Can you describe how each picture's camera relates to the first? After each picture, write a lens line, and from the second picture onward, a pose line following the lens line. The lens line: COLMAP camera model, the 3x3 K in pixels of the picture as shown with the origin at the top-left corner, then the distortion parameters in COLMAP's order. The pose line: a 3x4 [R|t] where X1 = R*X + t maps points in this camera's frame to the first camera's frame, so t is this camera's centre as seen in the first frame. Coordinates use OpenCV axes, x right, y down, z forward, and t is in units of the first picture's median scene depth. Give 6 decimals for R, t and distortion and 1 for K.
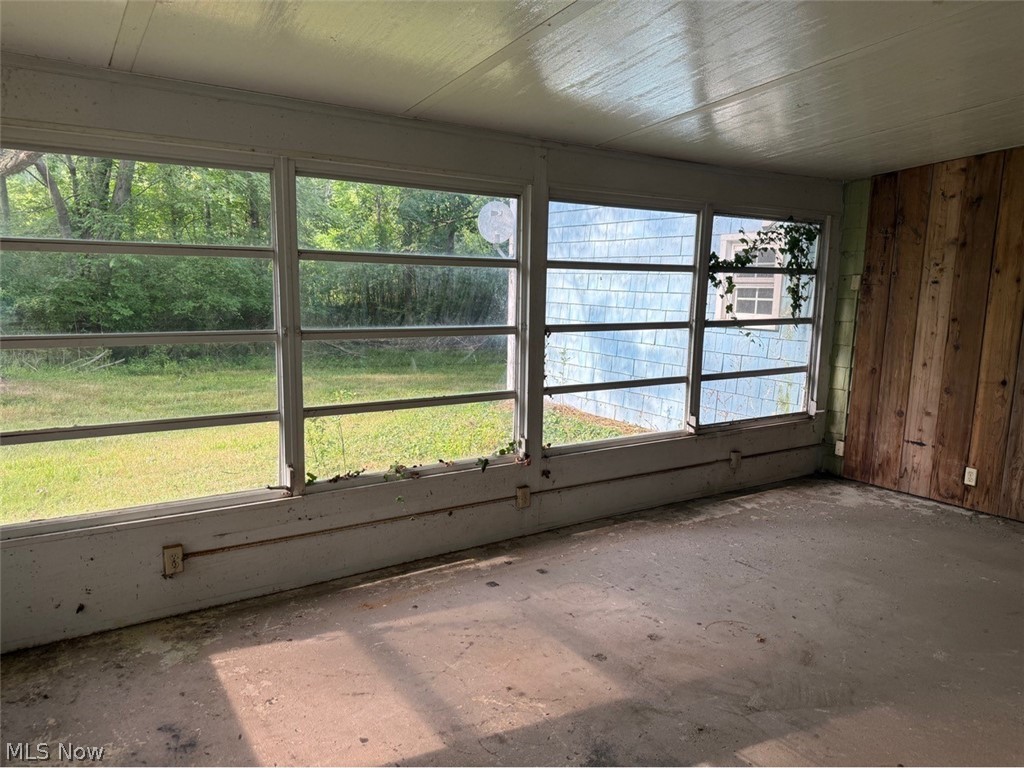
lens RADIAL K [[710.0, 0, 509.1], [0, 710.0, 382.4], [0, 0, 1]] dist [0.130965, -0.204616]
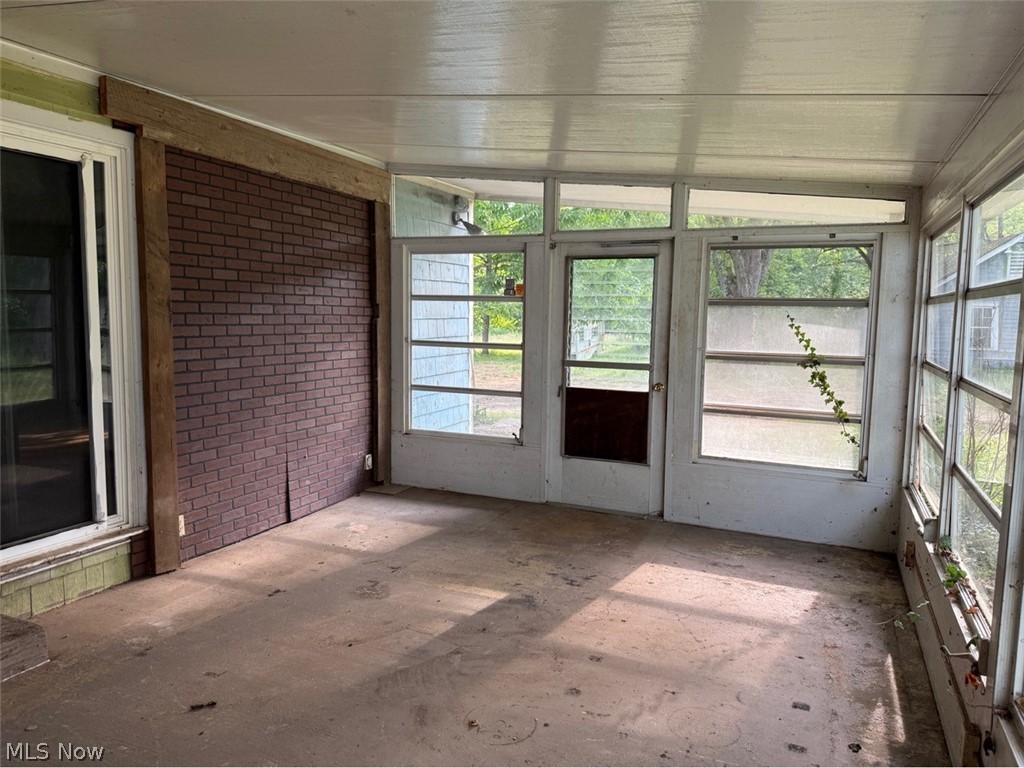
lens RADIAL K [[710.0, 0, 509.1], [0, 710.0, 382.4], [0, 0, 1]] dist [0.130965, -0.204616]
pose [[-0.836770, 0.022764, -0.547082, 0.821977], [-0.110216, 0.971683, 0.209008, -0.230348], [0.536348, 0.235188, -0.810566, 1.728856]]
